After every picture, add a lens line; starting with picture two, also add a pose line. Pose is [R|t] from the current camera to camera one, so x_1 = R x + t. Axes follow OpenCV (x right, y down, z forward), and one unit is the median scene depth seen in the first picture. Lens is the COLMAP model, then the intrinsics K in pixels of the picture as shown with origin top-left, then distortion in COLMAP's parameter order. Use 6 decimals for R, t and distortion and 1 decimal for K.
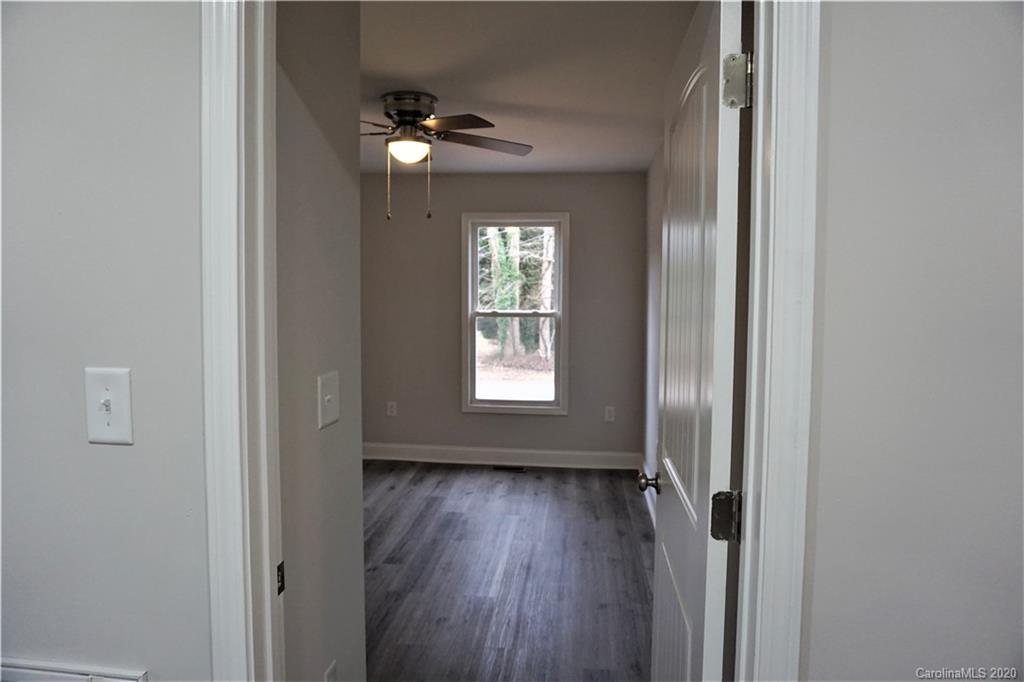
lens RADIAL K [[689.3, 0, 508.3], [0, 689.3, 334.6], [0, 0, 1]] dist [-0.054661, 0.031154]
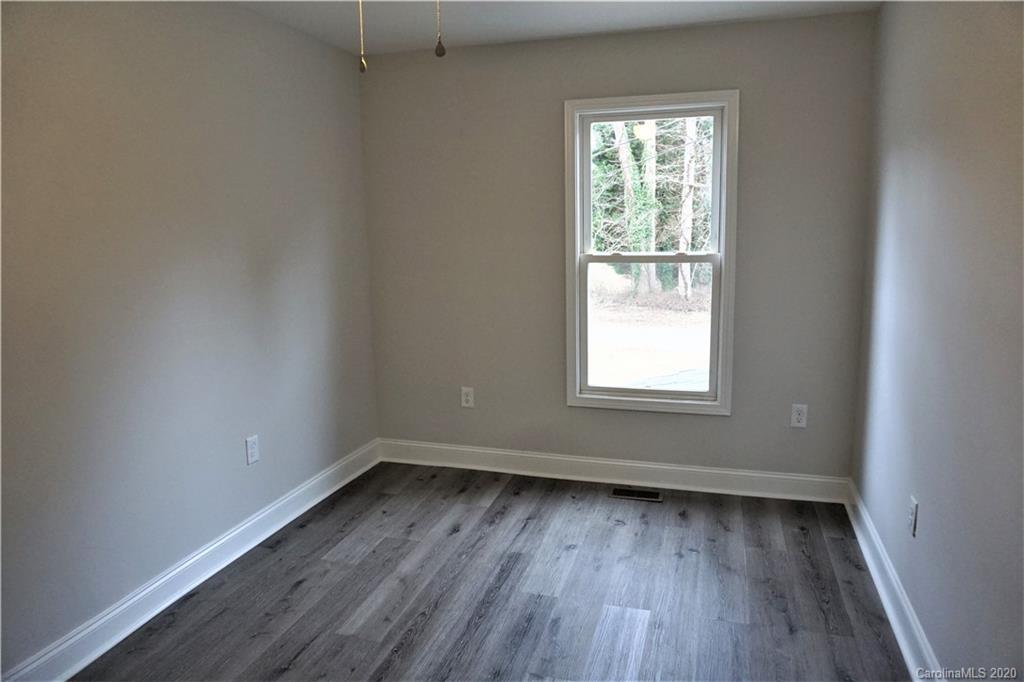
lens RADIAL K [[689.3, 0, 506.9], [0, 689.3, 342.7], [0, 0, 1]] dist [-0.054661, 0.031154]
pose [[0.980826, 0.006807, -0.194766, 0.005883], [0.014524, 0.994058, 0.107881, -0.022383], [0.194343, -0.108642, 0.974899, 0.345274]]
